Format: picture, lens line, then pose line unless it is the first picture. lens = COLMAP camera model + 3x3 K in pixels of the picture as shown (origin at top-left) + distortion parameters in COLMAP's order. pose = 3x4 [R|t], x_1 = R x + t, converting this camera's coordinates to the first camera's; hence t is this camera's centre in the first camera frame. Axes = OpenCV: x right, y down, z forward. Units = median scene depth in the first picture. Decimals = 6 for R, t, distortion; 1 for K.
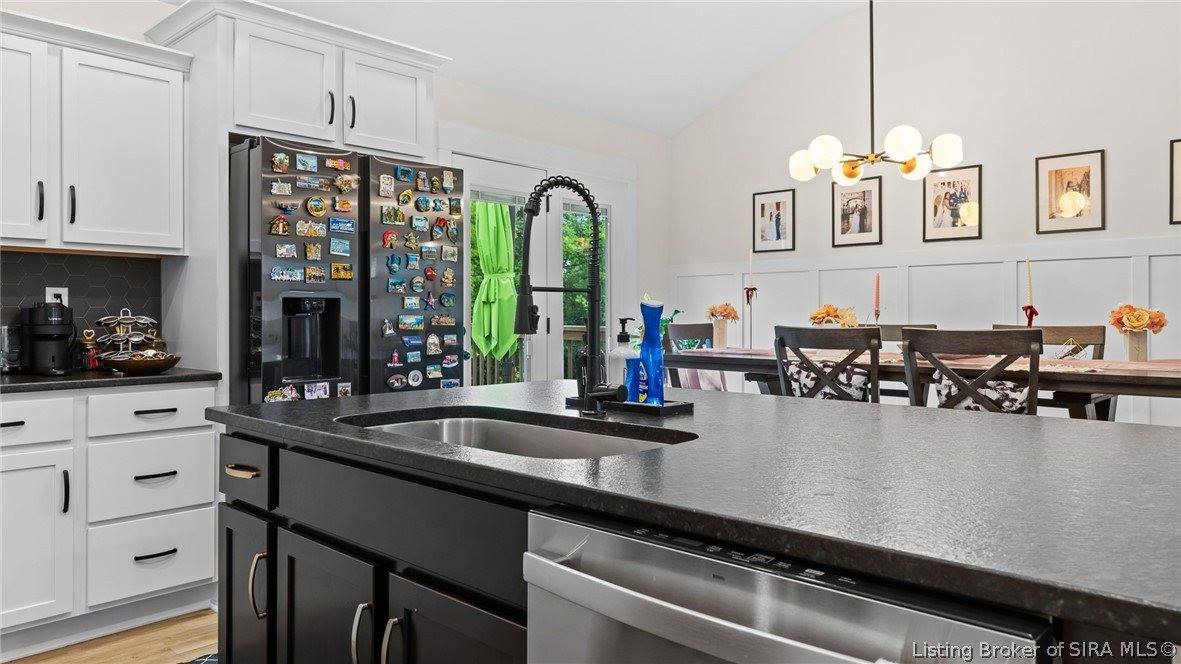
lens RADIAL K [[794.7, 0, 586.5], [0, 794.7, 318.2], [0, 0, 1]] dist [0.003021, -0.000465]
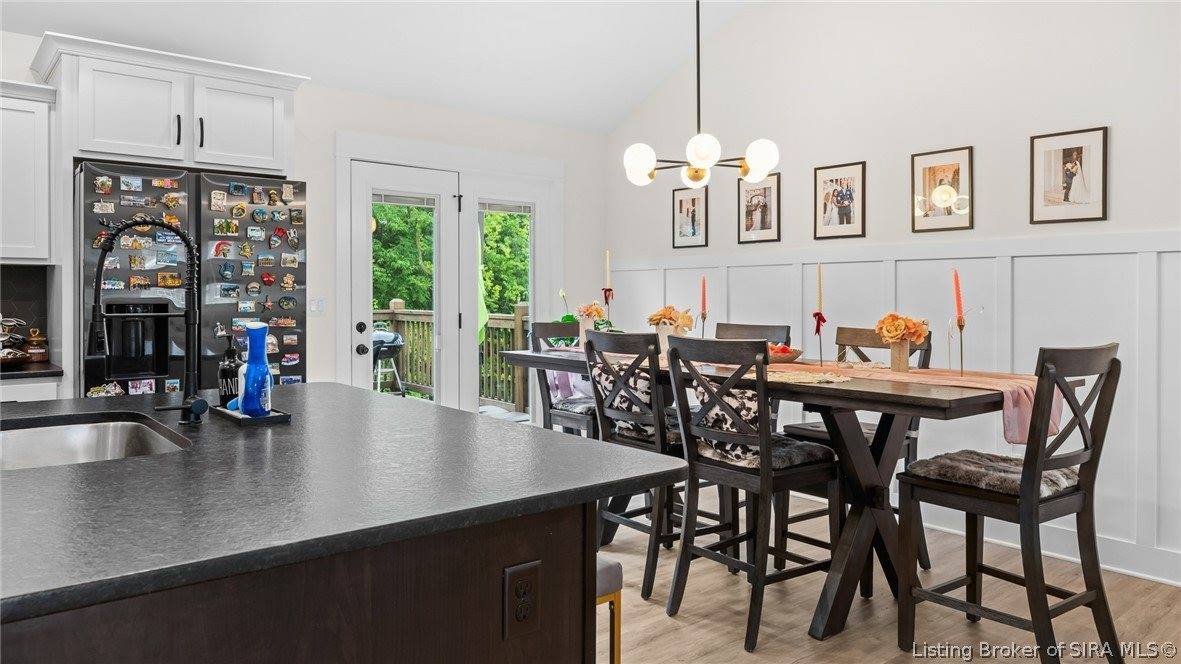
lens RADIAL K [[800.9, 0, 594.5], [0, 800.9, 300.3], [0, 0, 1]] dist [0.001003, -0.000606]
pose [[0.991892, 0.002780, -0.127056, 0.392731], [-0.002346, 0.999991, 0.003564, -0.032671], [0.127064, -0.003237, 0.991889, -0.032965]]
